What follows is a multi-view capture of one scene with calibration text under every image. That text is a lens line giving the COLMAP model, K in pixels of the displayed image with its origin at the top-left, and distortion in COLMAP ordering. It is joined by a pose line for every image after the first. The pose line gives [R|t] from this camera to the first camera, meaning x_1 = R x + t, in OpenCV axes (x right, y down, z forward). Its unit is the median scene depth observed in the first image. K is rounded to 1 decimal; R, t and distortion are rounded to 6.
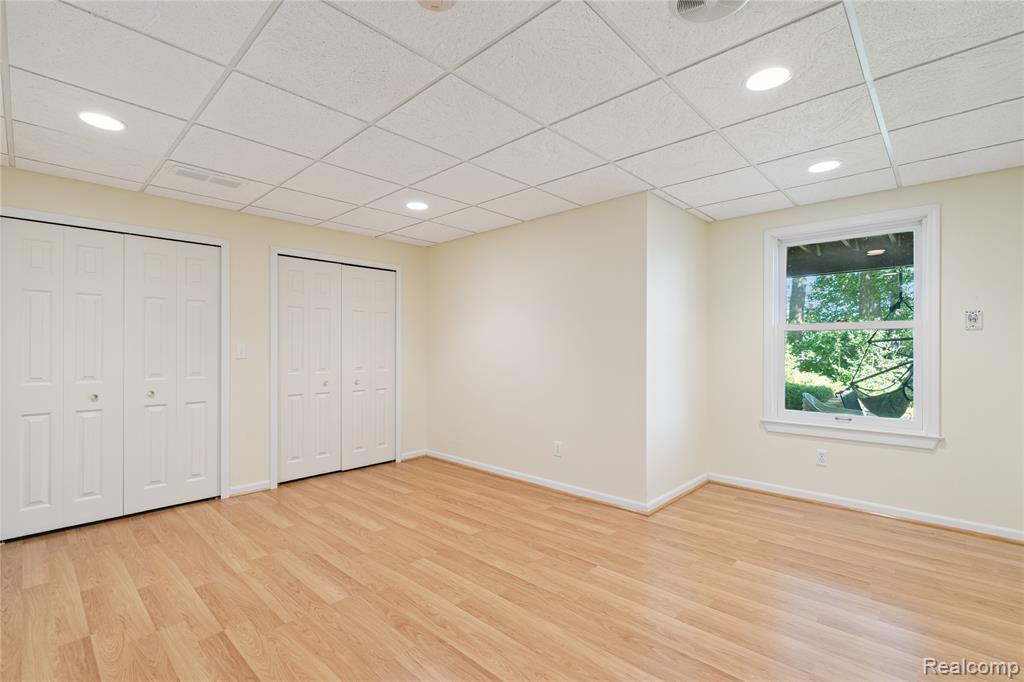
lens RADIAL K [[464.7, 0, 513.9], [0, 464.7, 346.0], [0, 0, 1]] dist [-0.001769, -0.001329]
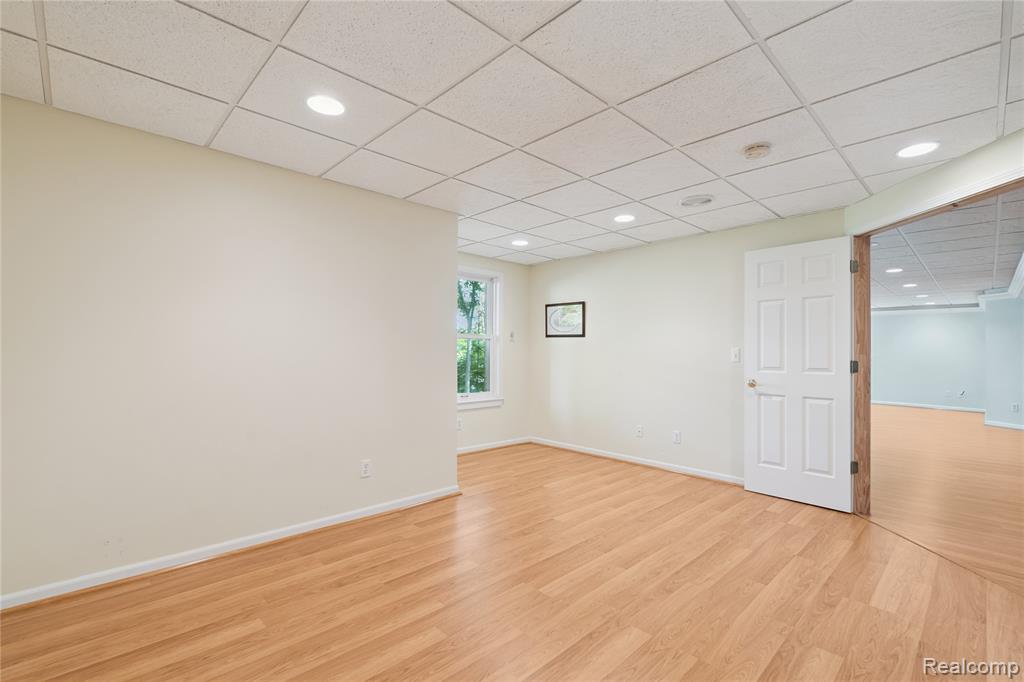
lens RADIAL K [[464.7, 0, 514.2], [0, 464.7, 345.6], [0, 0, 1]] dist [-0.001769, -0.001329]
pose [[0.037518, 0.012527, 0.999217, -0.966458], [-0.013345, 0.999839, -0.012034, 0.005734], [-0.999207, -0.012883, 0.037679, 0.912941]]
